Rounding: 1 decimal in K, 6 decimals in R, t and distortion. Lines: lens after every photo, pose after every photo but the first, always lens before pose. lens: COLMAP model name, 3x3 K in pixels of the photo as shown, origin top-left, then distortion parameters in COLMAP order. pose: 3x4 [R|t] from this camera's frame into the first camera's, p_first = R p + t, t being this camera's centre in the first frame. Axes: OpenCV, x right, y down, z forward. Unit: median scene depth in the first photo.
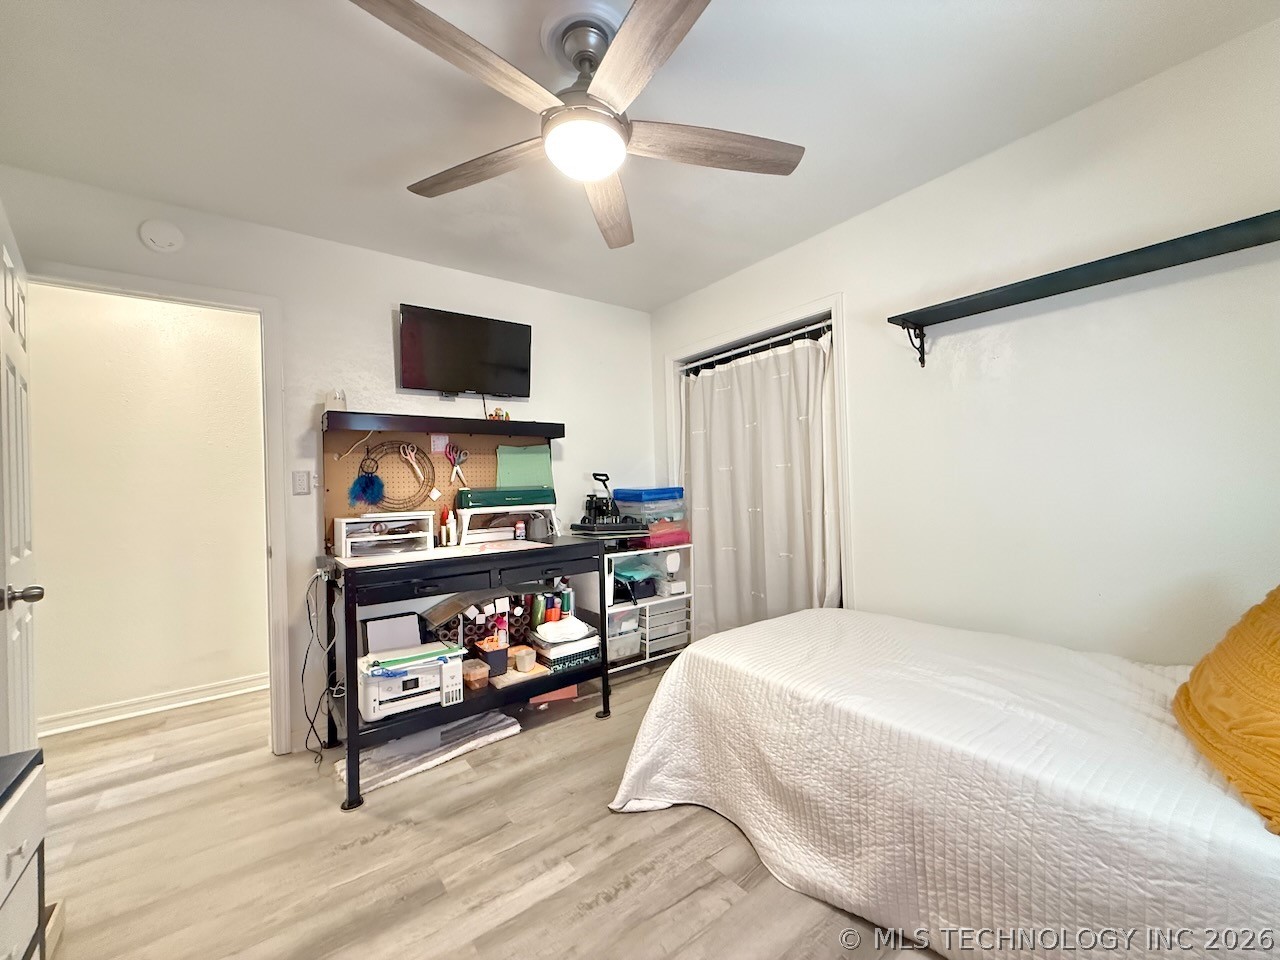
lens RADIAL K [[508.7, 0, 635.7], [0, 508.7, 482.2], [0, 0, 1]] dist [0.000235, -0.000211]
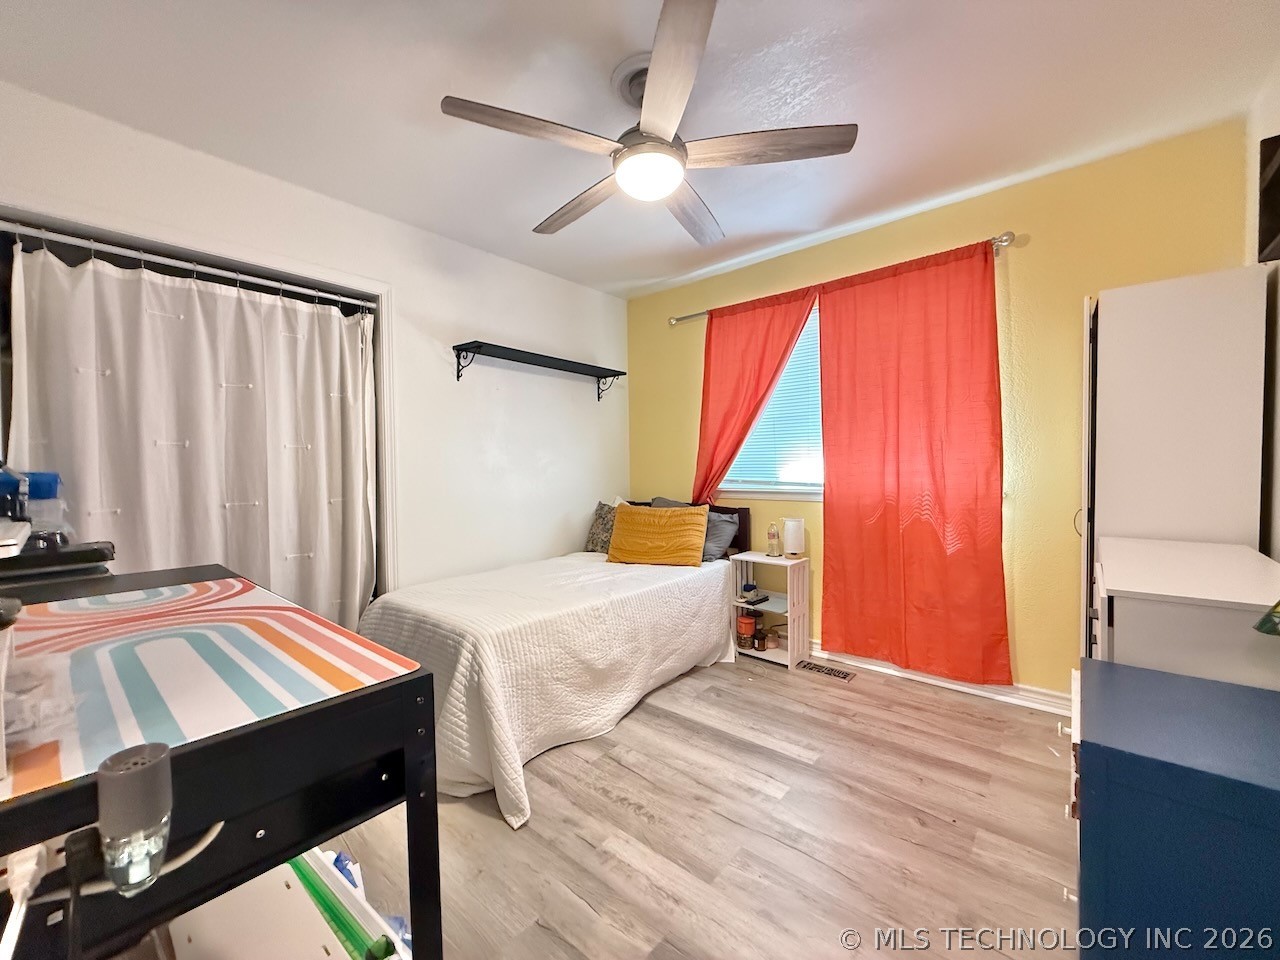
lens RADIAL K [[508.7, 0, 636.7], [0, 508.7, 481.1], [0, 0, 1]] dist [0.000235, -0.000211]
pose [[-0.204931, 0.005019, 0.978764, -1.118342], [0.009056, 0.999954, -0.003232, 0.055338], [-0.978735, 0.008201, -0.204967, 1.143363]]
